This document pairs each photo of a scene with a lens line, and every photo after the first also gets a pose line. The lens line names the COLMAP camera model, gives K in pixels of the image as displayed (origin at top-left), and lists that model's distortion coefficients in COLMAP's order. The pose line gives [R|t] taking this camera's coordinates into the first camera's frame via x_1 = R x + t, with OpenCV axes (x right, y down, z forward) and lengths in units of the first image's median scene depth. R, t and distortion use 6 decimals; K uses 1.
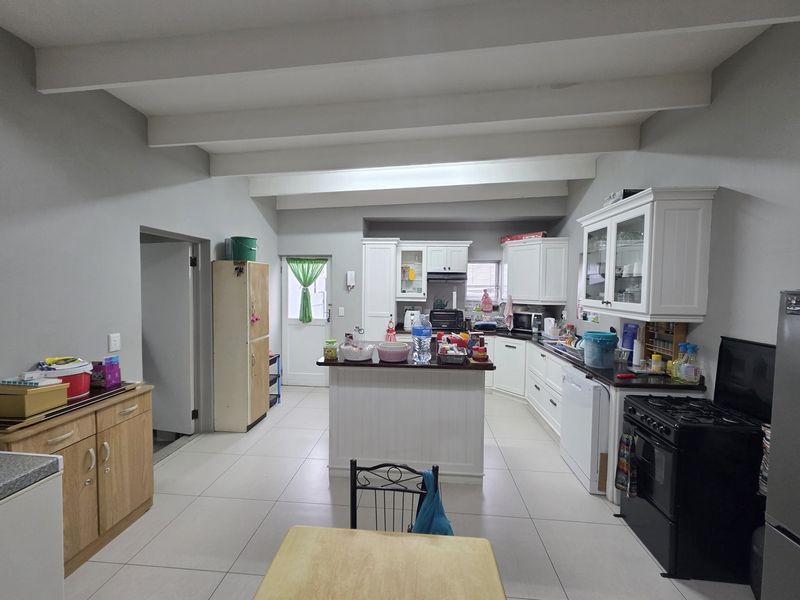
lens RADIAL K [[327.7, 0, 397.6], [0, 327.7, 299.5], [0, 0, 1]] dist [-0.000524, -0.000145]
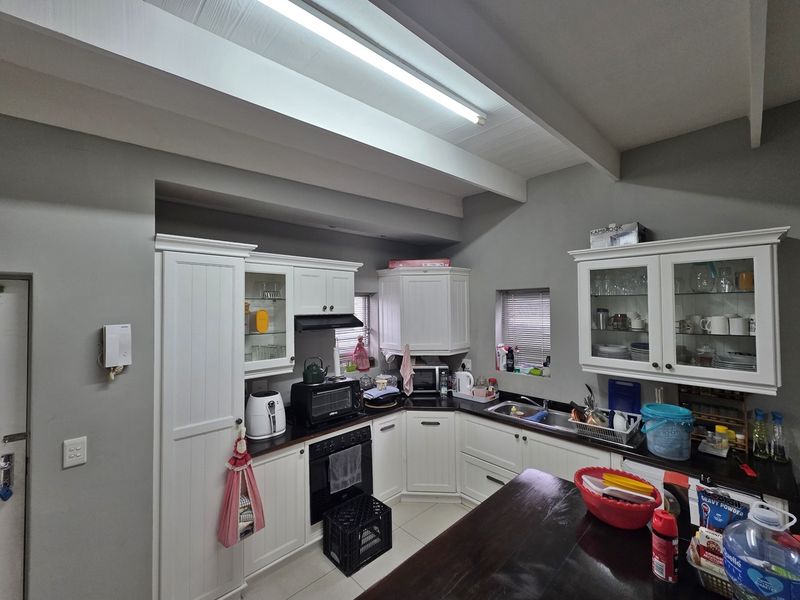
lens RADIAL K [[337.9, 0, 398.9], [0, 337.9, 298.1], [0, 0, 1]] dist [0.000810, -0.000023]
pose [[0.667261, -0.001840, 0.744822, -0.207091], [0.048143, 0.998012, -0.040664, -0.084741], [-0.743266, 0.062991, 0.666023, 0.537909]]
